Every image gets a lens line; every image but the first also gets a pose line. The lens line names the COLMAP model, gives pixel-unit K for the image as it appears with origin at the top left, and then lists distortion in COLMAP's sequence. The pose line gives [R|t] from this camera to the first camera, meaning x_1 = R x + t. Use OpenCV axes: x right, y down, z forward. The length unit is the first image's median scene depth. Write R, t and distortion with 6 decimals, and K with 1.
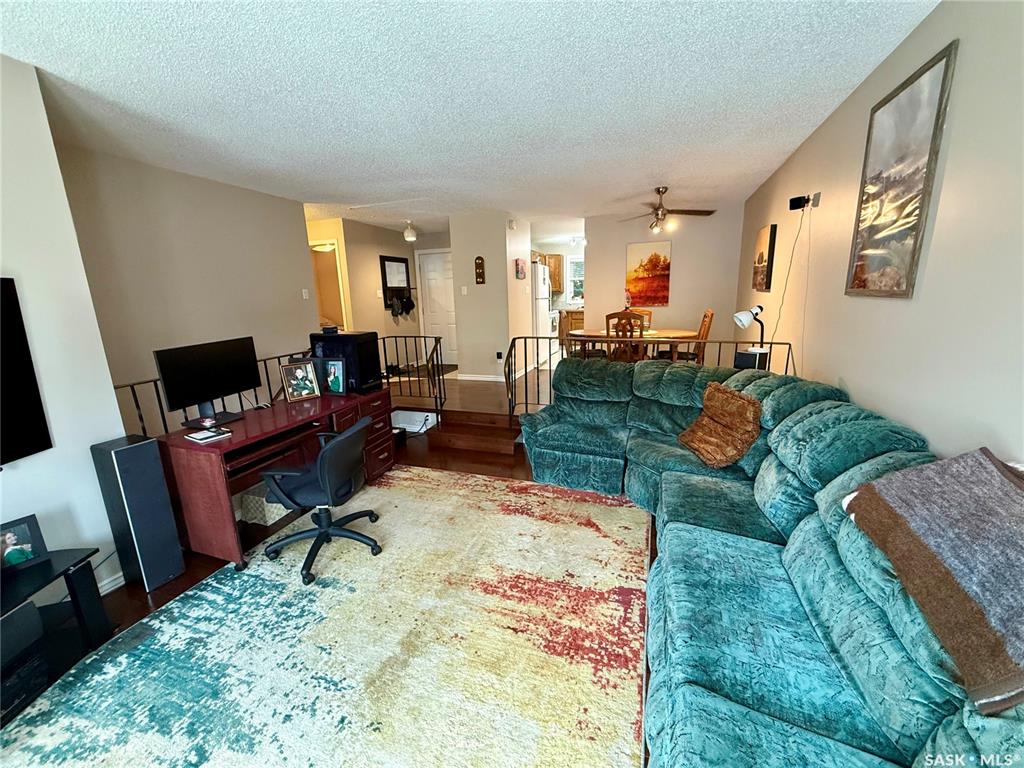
lens RADIAL K [[407.2, 0, 511.9], [0, 407.2, 381.7], [0, 0, 1]] dist [0.001074, -0.000121]
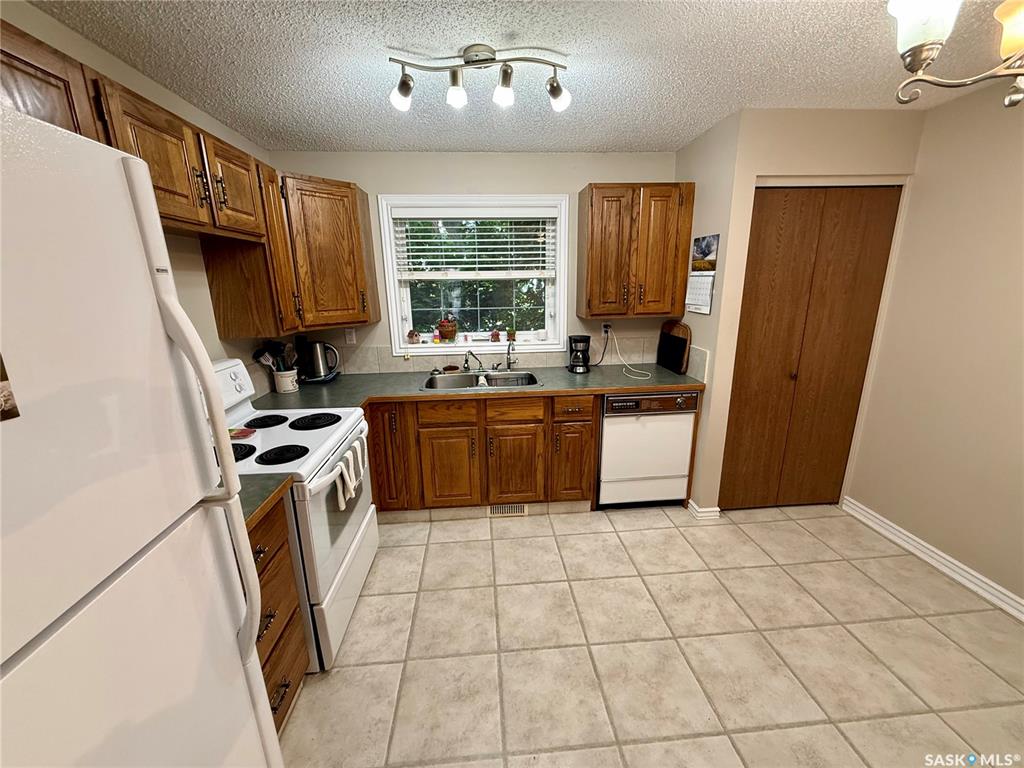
lens RADIAL K [[407.2, 0, 509.0], [0, 407.2, 383.0], [0, 0, 1]] dist [0.001074, -0.000121]
pose [[0.916668, -0.088281, 0.389777, 0.361458], [0.077785, 0.996057, 0.042664, -0.695486], [-0.392007, -0.008790, 0.919920, 2.652760]]
